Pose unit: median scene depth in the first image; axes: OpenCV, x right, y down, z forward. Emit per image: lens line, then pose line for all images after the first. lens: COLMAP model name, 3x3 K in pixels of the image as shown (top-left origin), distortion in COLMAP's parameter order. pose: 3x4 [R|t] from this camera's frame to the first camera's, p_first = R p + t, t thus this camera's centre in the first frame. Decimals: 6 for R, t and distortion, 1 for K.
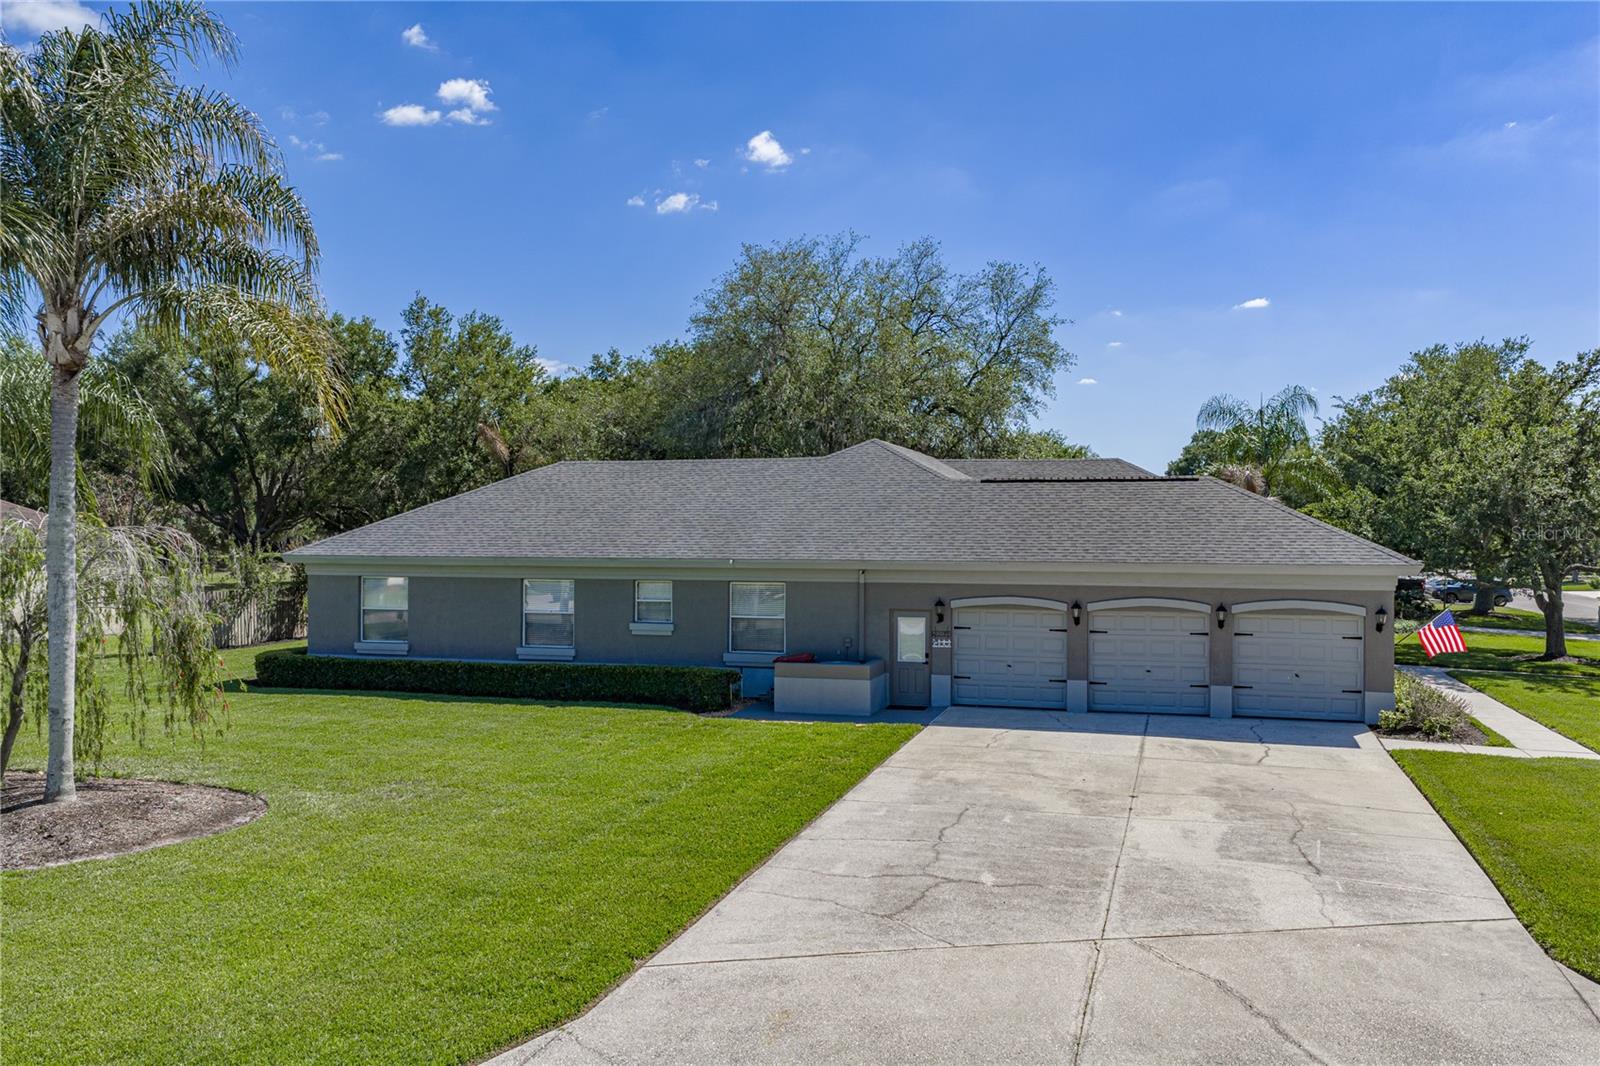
lens RADIAL K [[1335.8, 0, 791.2], [0, 1335.8, 531.6], [0, 0, 1]] dist [0.032365, -0.001054]
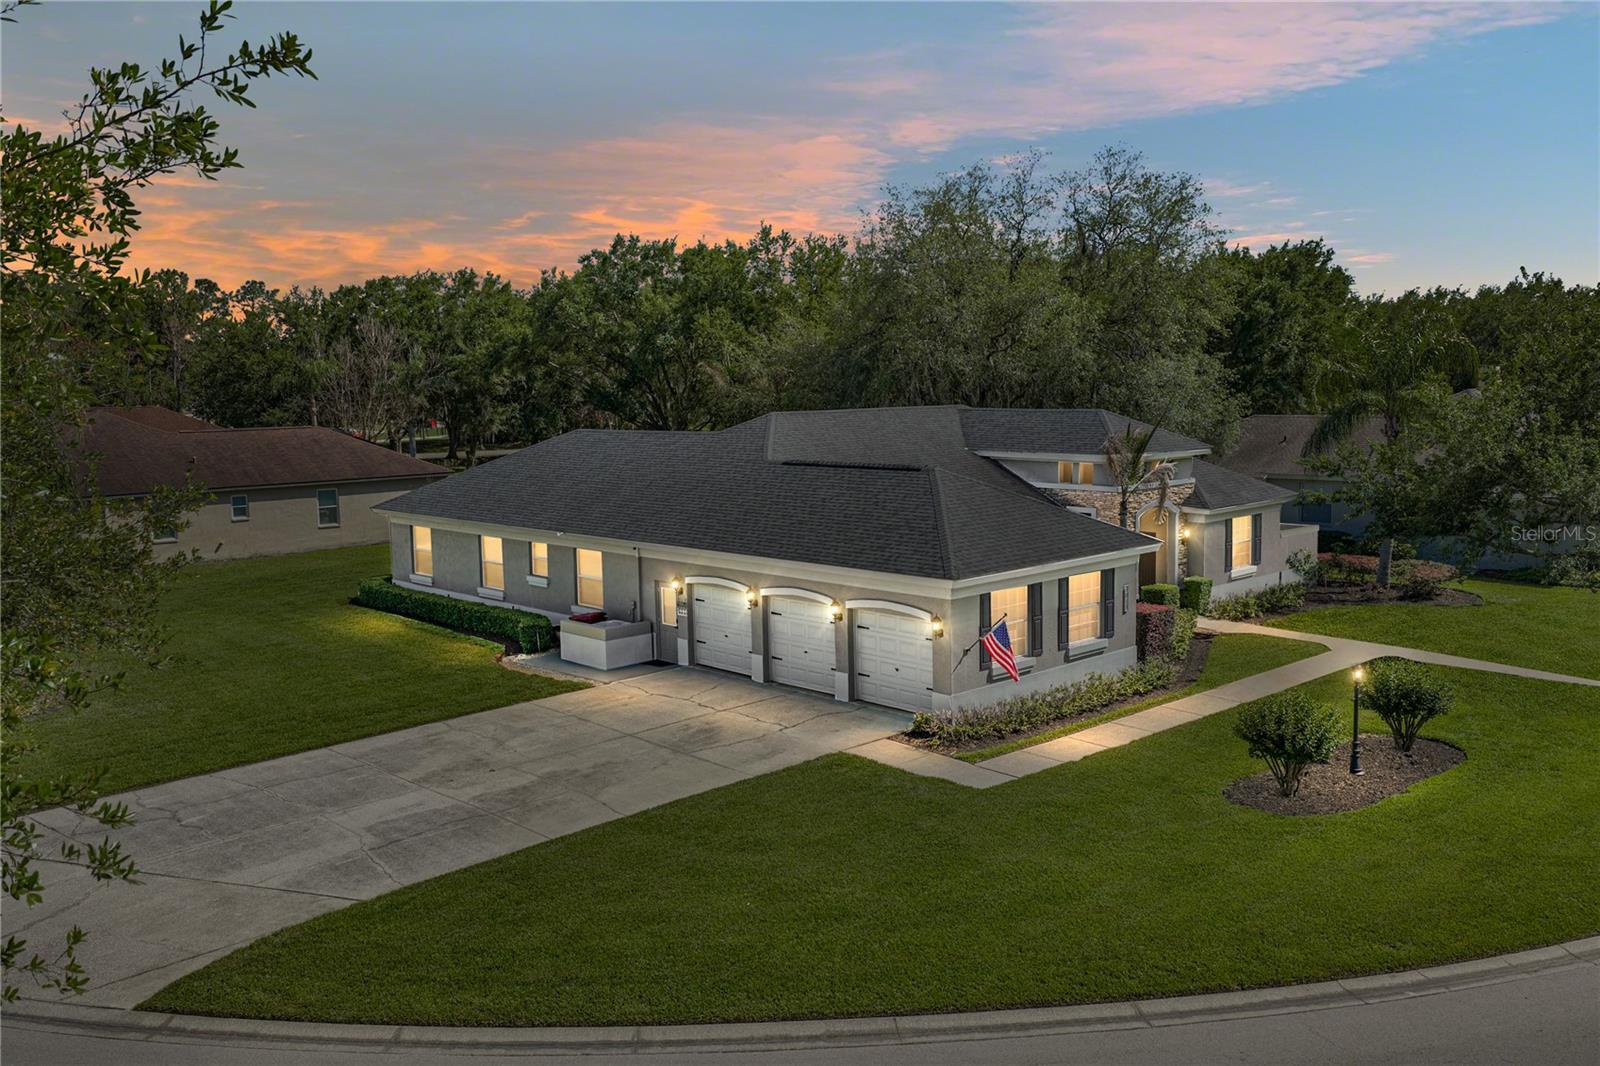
lens RADIAL K [[1361.8, 0, 790.6], [0, 1361.8, 532.7], [0, 0, 1]] dist [0.032445, -0.004512]
pose [[0.849651, 0.038246, -0.525957, 0.819734], [0.024572, 0.993412, 0.111932, -0.118049], [0.526773, -0.108027, 0.843113, 0.045251]]
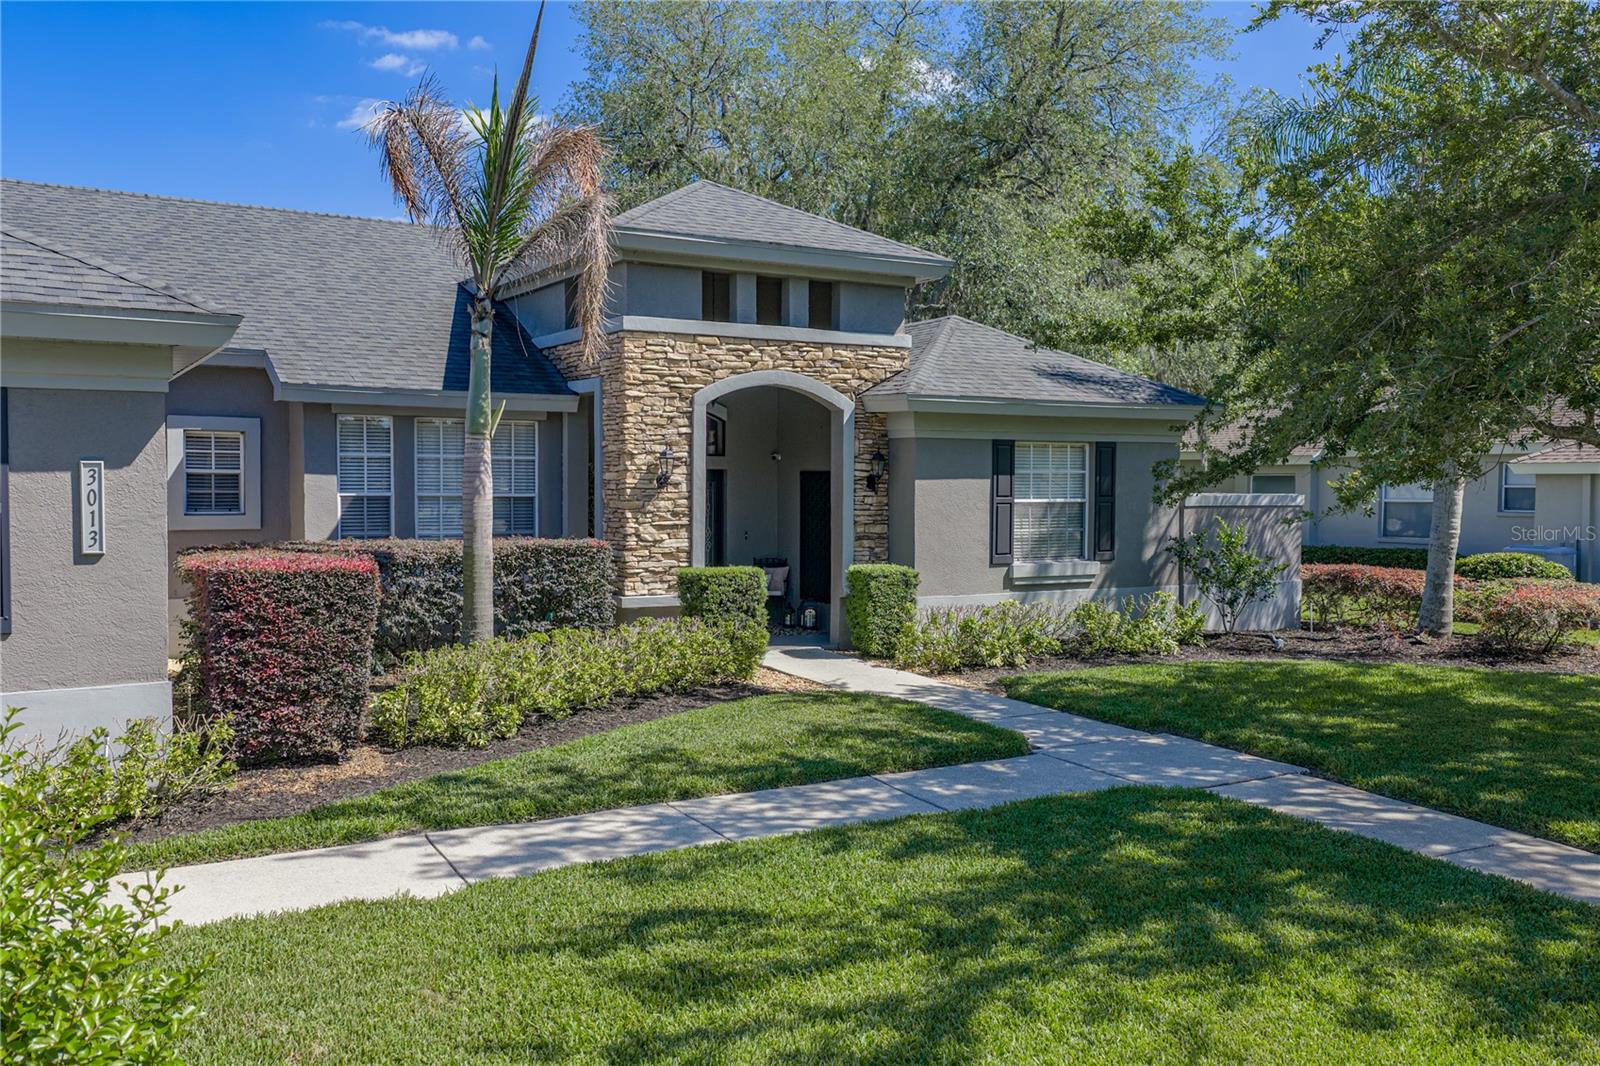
lens RADIAL K [[1335.8, 0, 791.2], [0, 1335.8, 531.6], [0, 0, 1]] dist [0.032365, -0.001054]
pose [[0.715426, 0.026318, -0.698193, 0.803898], [-0.003082, 0.999400, 0.034513, 0.060798], [0.698682, -0.022539, 0.715078, 1.011900]]
